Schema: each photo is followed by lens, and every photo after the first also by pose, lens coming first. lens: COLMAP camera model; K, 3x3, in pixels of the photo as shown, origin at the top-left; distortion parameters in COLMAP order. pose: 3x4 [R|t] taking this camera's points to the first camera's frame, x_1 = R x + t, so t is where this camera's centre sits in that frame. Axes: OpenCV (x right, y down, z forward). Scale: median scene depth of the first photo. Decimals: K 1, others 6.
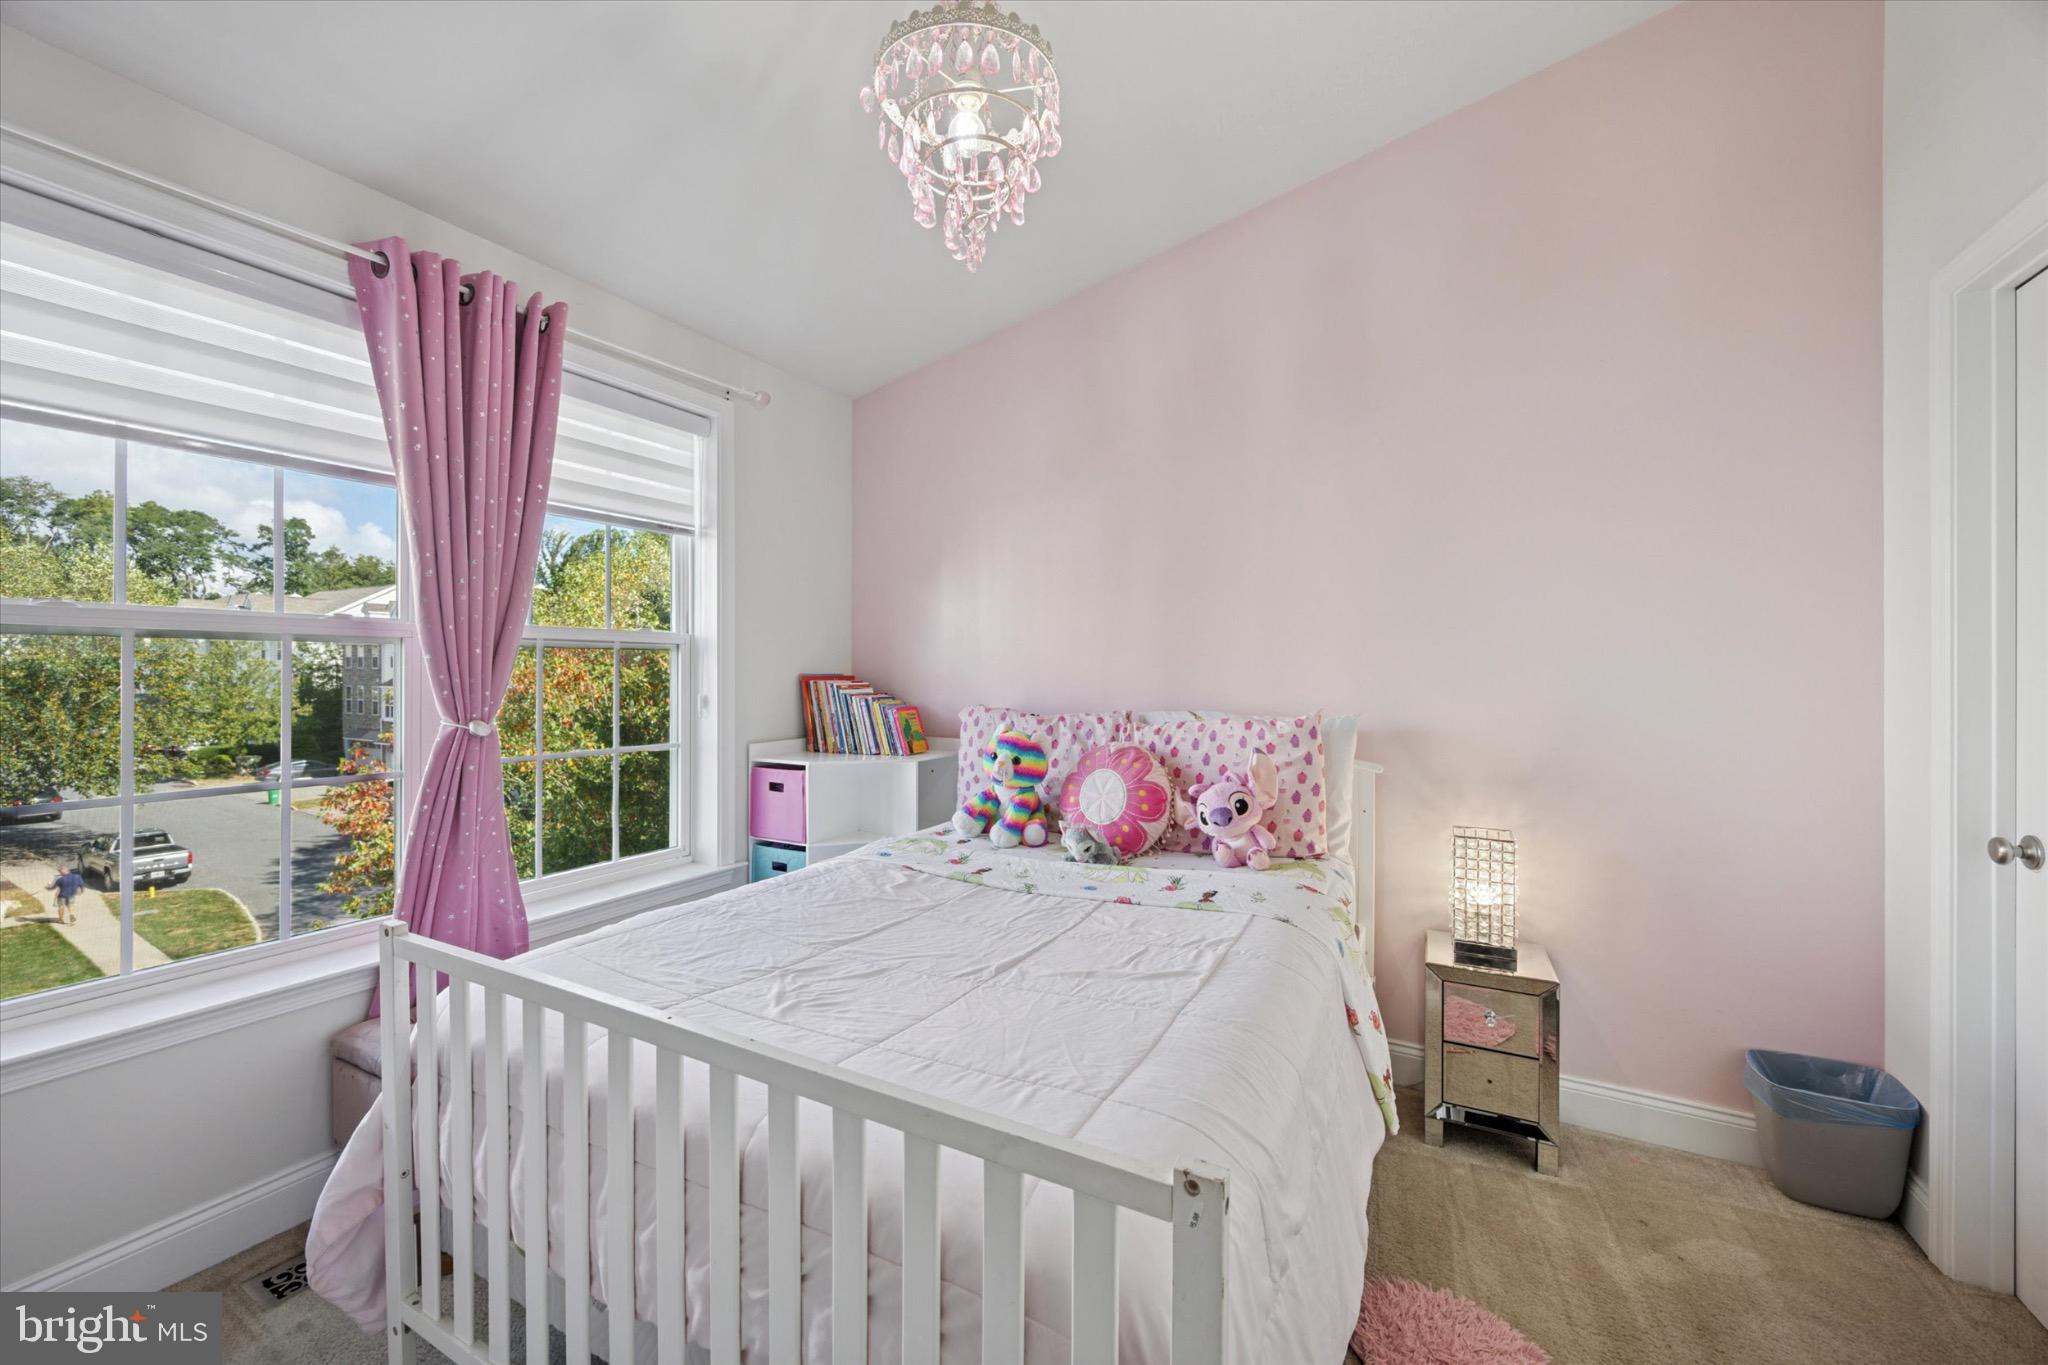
lens RADIAL K [[785.8, 0, 1021.1], [0, 785.8, 677.9], [0, 0, 1]] dist [0.002006, 0.000153]
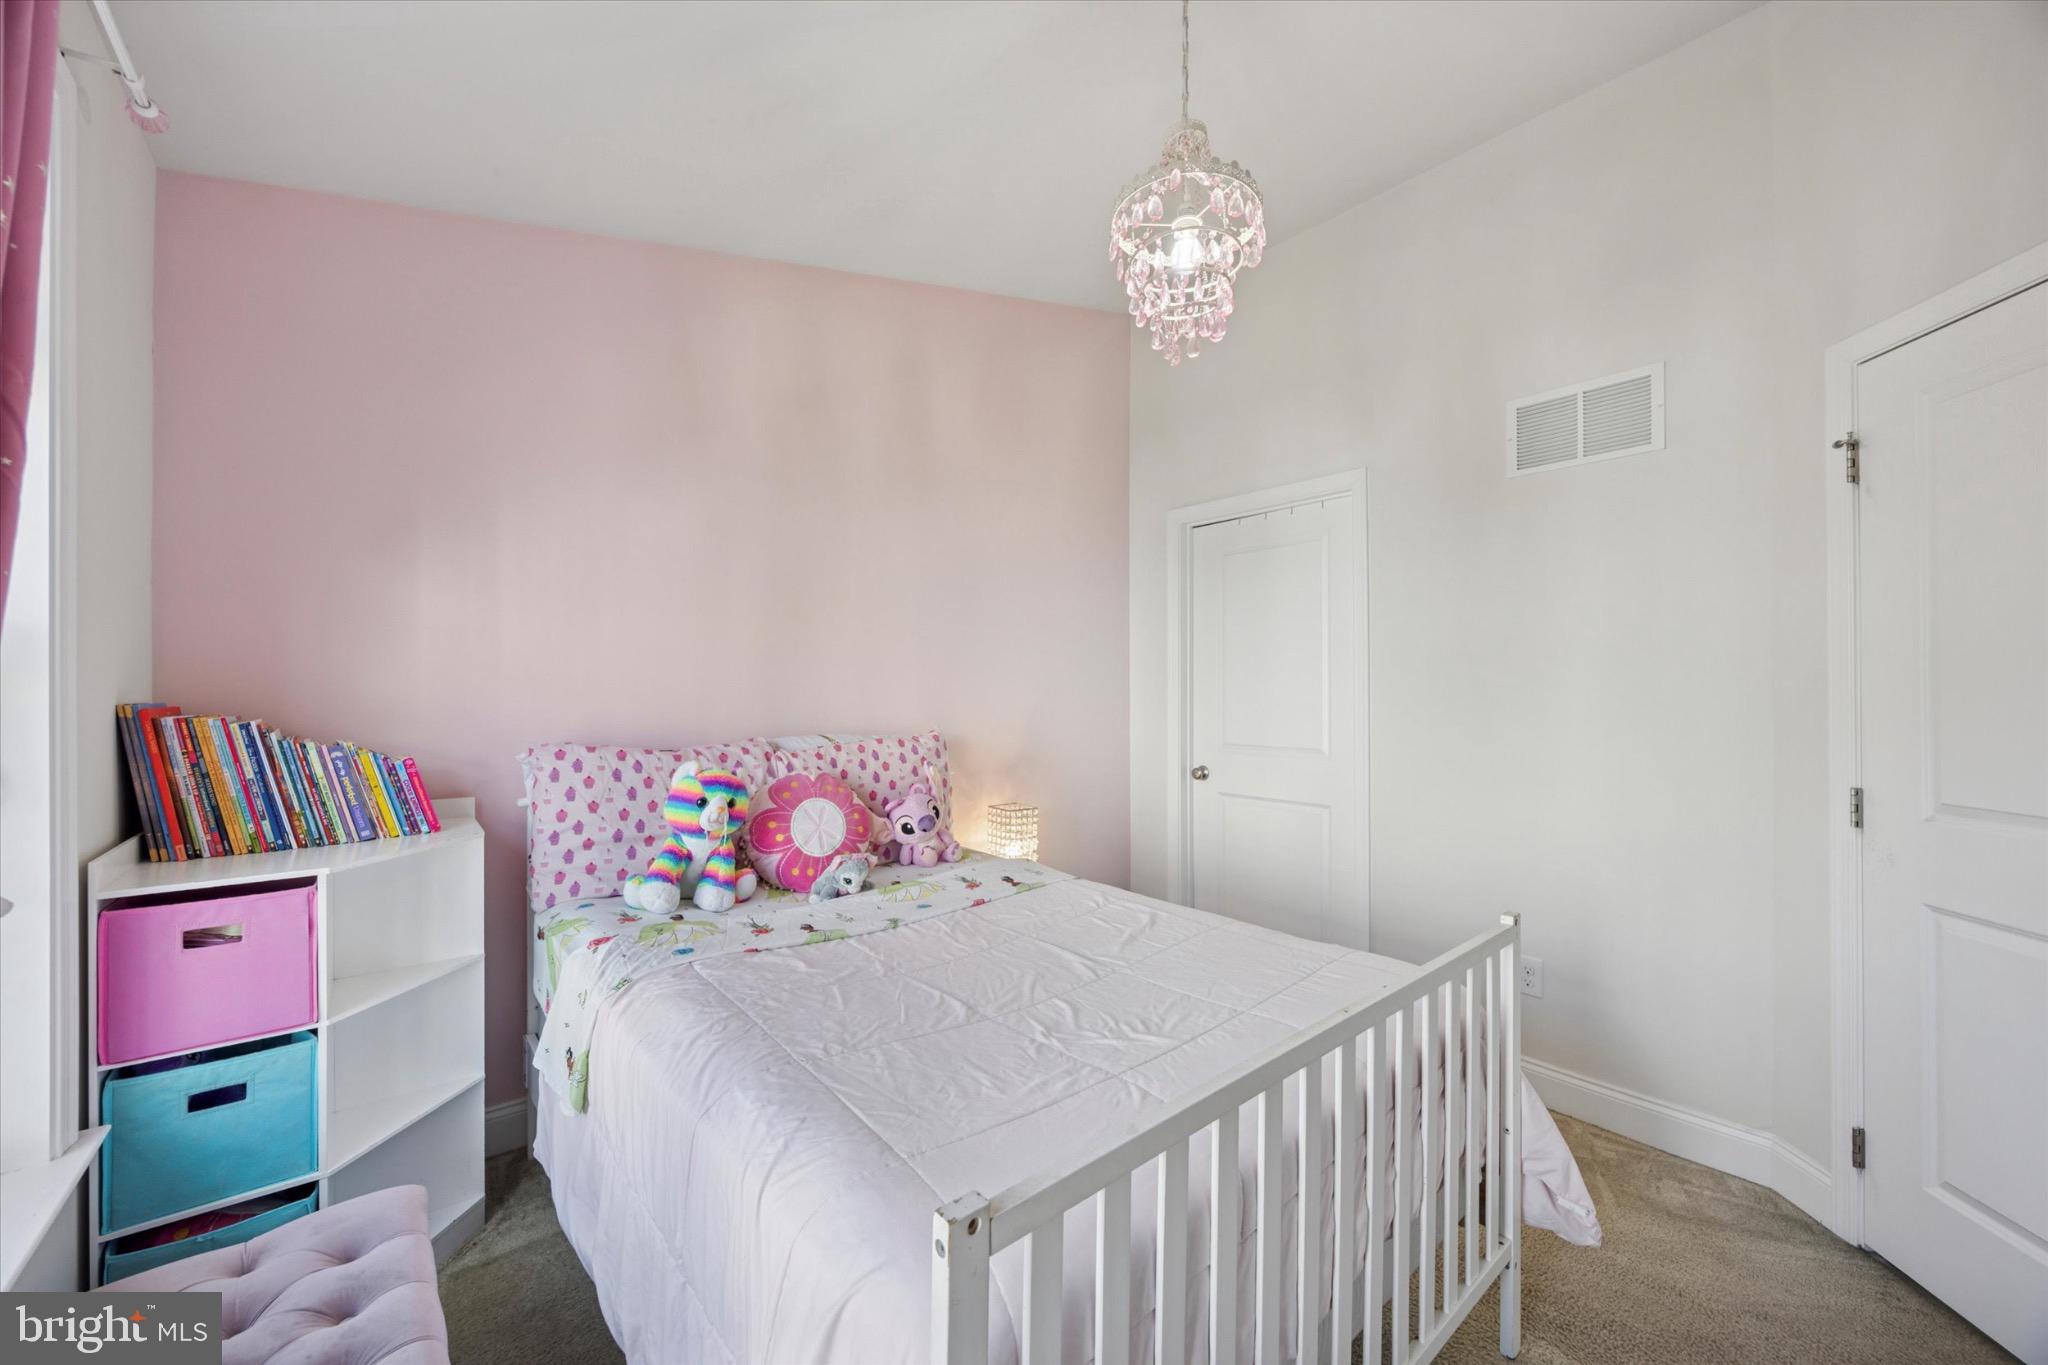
lens RADIAL K [[785.8, 0, 1016.2], [0, 785.8, 688.9], [0, 0, 1]] dist [0.002006, 0.000153]
pose [[0.366121, 0.001174, 0.930566, -0.674601], [0.005125, 0.999981, -0.003278, -0.012803], [-0.930553, 0.005969, 0.366108, 0.407936]]
